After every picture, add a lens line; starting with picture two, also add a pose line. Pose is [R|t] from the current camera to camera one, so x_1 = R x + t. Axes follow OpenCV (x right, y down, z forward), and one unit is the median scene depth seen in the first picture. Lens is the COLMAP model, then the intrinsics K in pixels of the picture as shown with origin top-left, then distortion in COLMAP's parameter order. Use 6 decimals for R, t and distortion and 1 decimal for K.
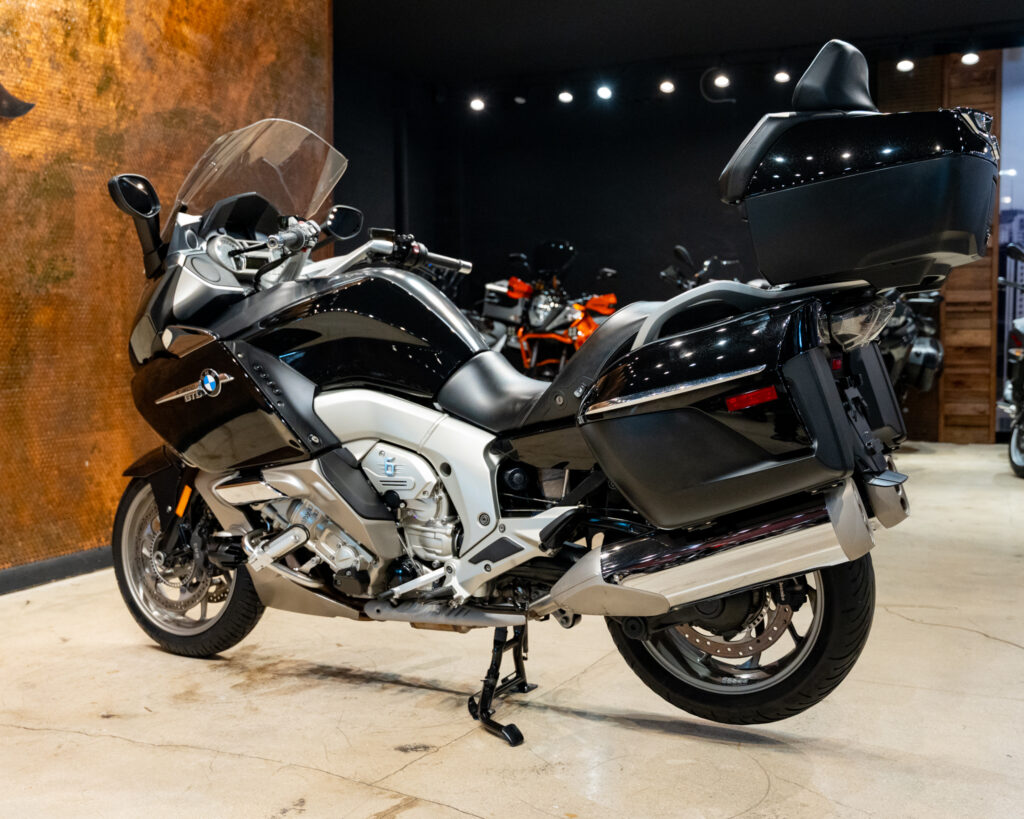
lens RADIAL K [[1146.3, 0, 512.5], [0, 1146.3, 385.7], [0, 0, 1]] dist [0.011292, -0.014408]
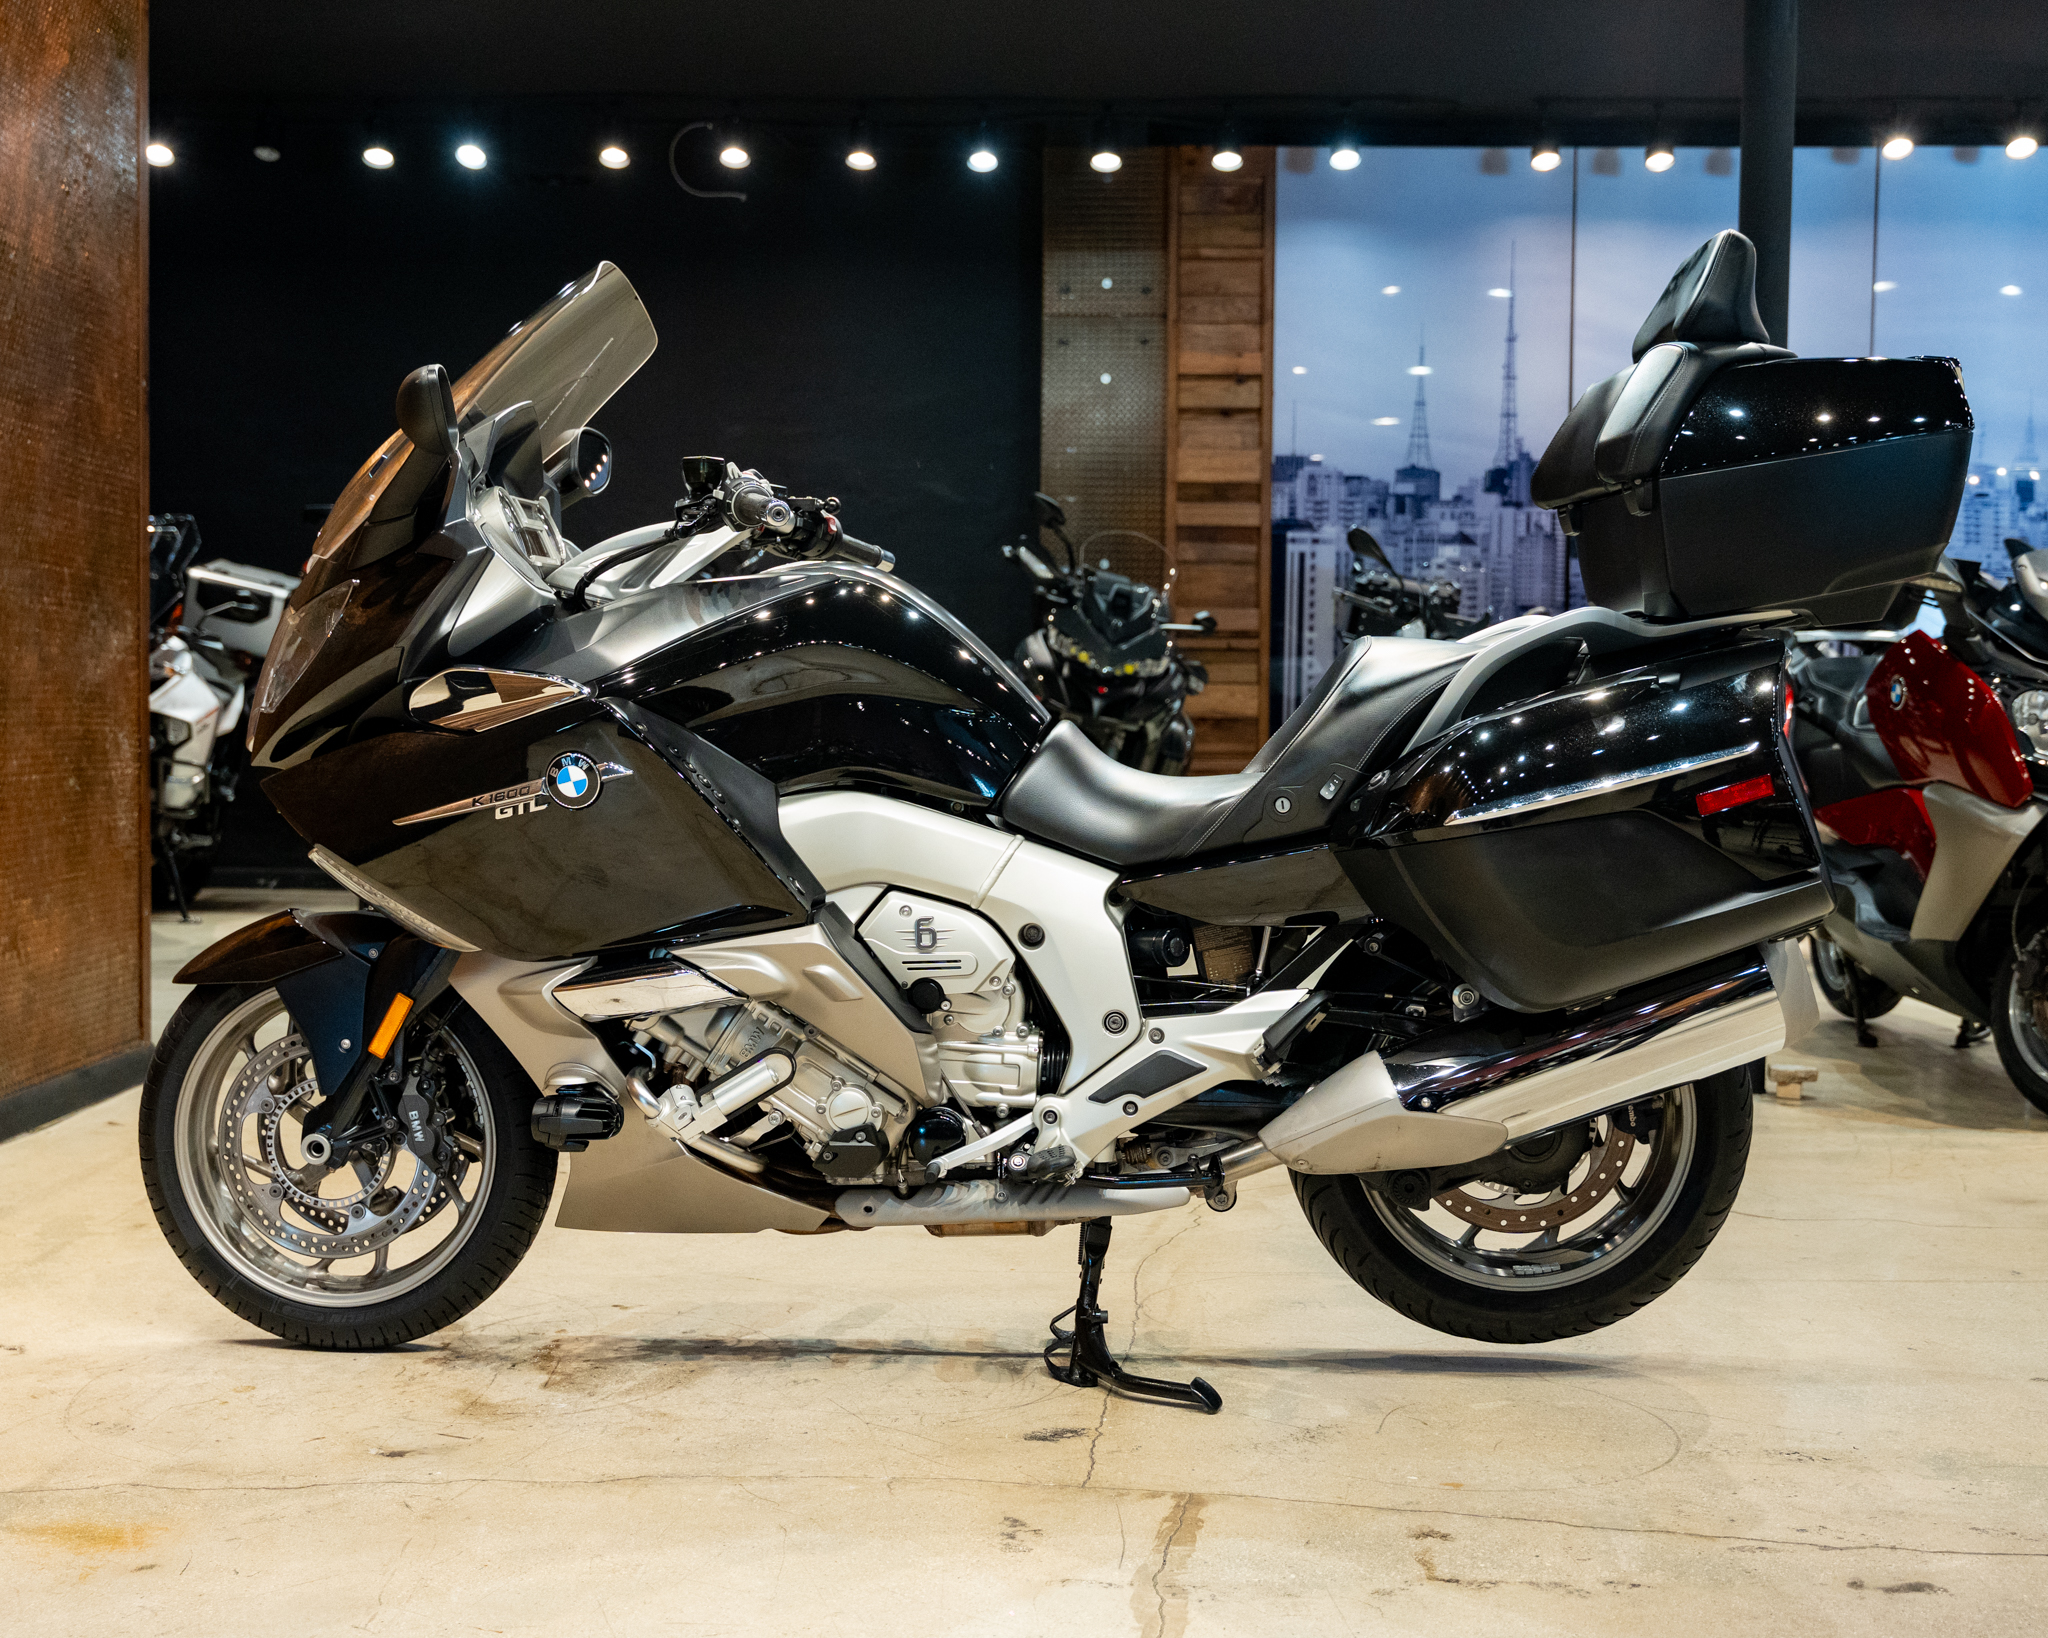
lens RADIAL K [[2568.1, 0, 1024.0], [0, 2568.1, 819.0], [0, 0, 1]] dist [0.018053, -0.047997]
pose [[0.921697, -0.011048, 0.387753, -0.523098], [0.008644, 0.999931, 0.007943, 0.007168], [-0.387814, -0.003970, 0.921729, -0.125932]]
